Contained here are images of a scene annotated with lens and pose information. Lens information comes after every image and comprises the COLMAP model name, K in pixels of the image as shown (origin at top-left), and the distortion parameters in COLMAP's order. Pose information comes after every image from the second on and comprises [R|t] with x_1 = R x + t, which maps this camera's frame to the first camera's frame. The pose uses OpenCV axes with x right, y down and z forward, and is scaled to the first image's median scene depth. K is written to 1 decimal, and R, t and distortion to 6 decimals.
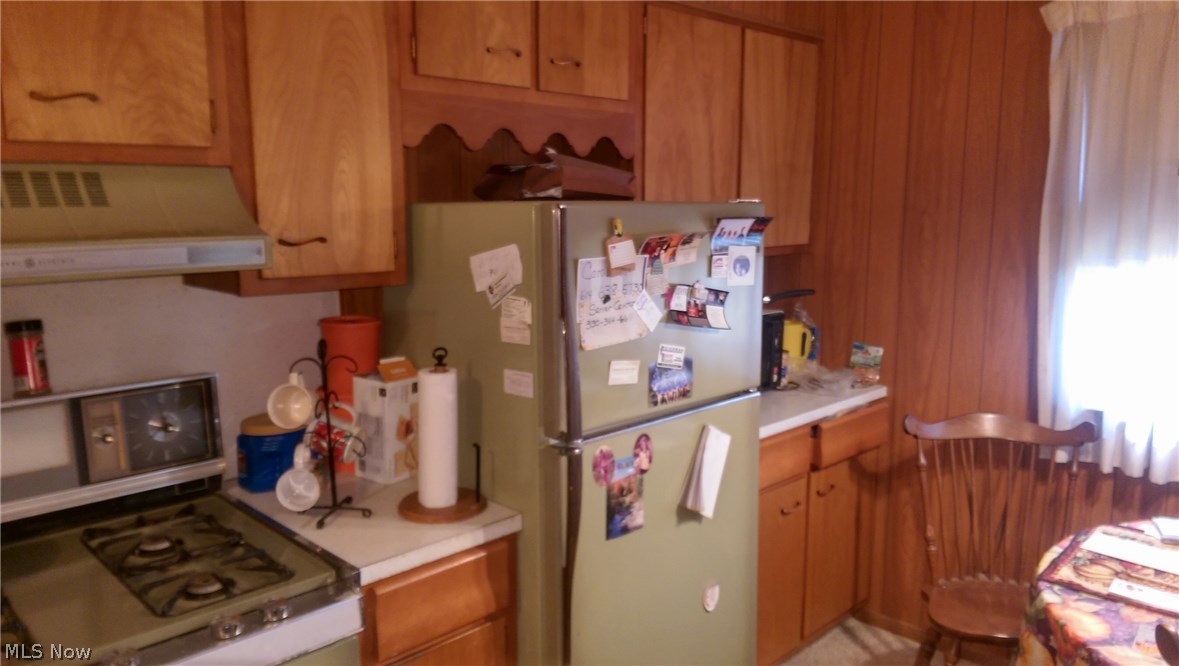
lens RADIAL K [[853.9, 0, 589.5], [0, 853.9, 333.0], [0, 0, 1]] dist [0.084033, -0.114854]
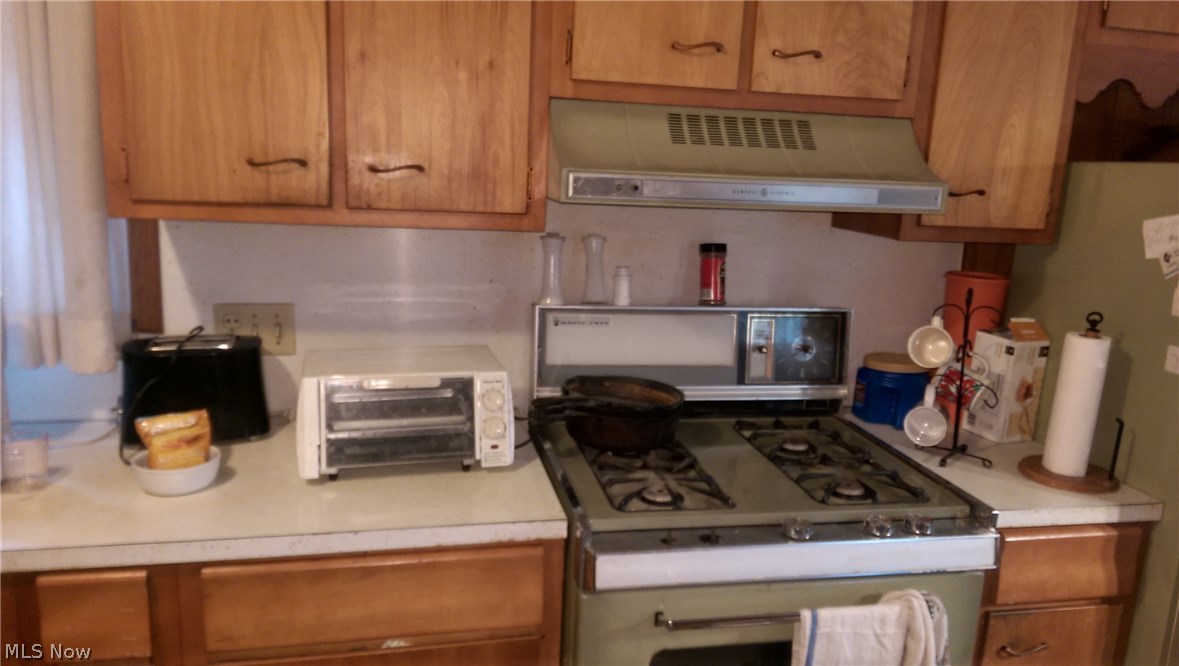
lens RADIAL K [[853.9, 0, 589.5], [0, 853.9, 333.0], [0, 0, 1]] dist [0.084033, -0.114854]
pose [[0.844905, 0.148426, -0.513912, -0.152920], [-0.132496, 0.988864, 0.067767, 0.049685], [0.518247, 0.010834, 0.855162, -0.121301]]
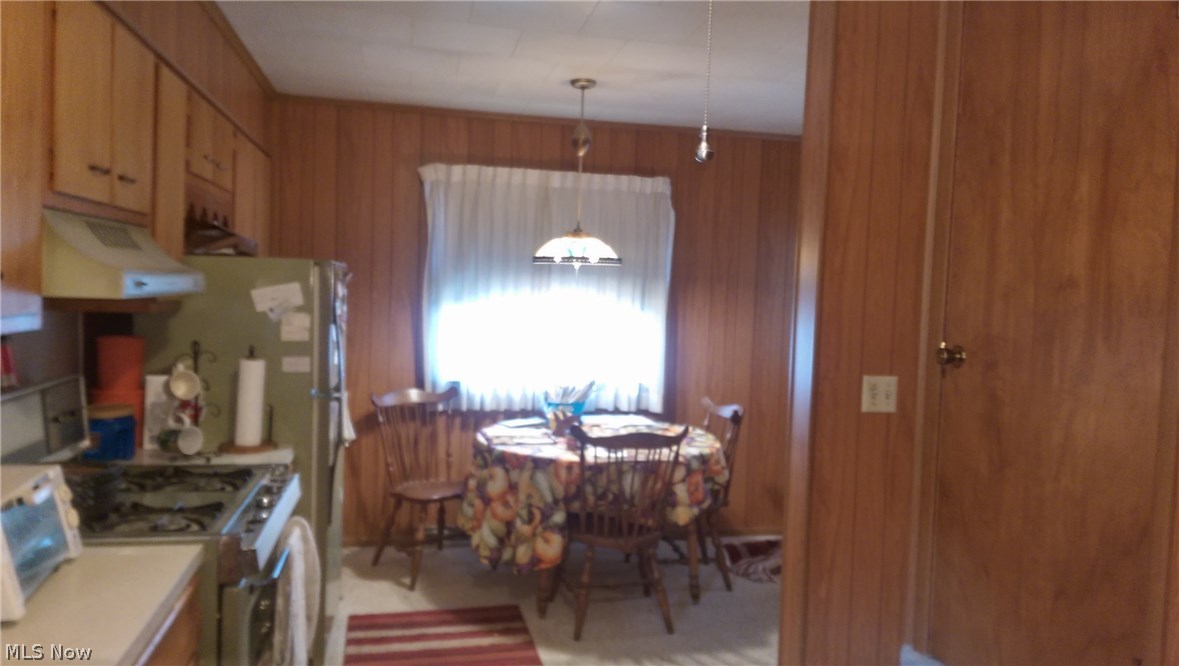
lens RADIAL K [[960.1, 0, 589.5], [0, 960.1, 333.0], [0, 0, 1]] dist [0.102122, -0.190048]
pose [[0.537559, -0.017862, 0.843037, -1.401460], [0.088767, 0.995419, -0.035511, 0.117977], [-0.838541, 0.093923, 0.536682, -0.531892]]
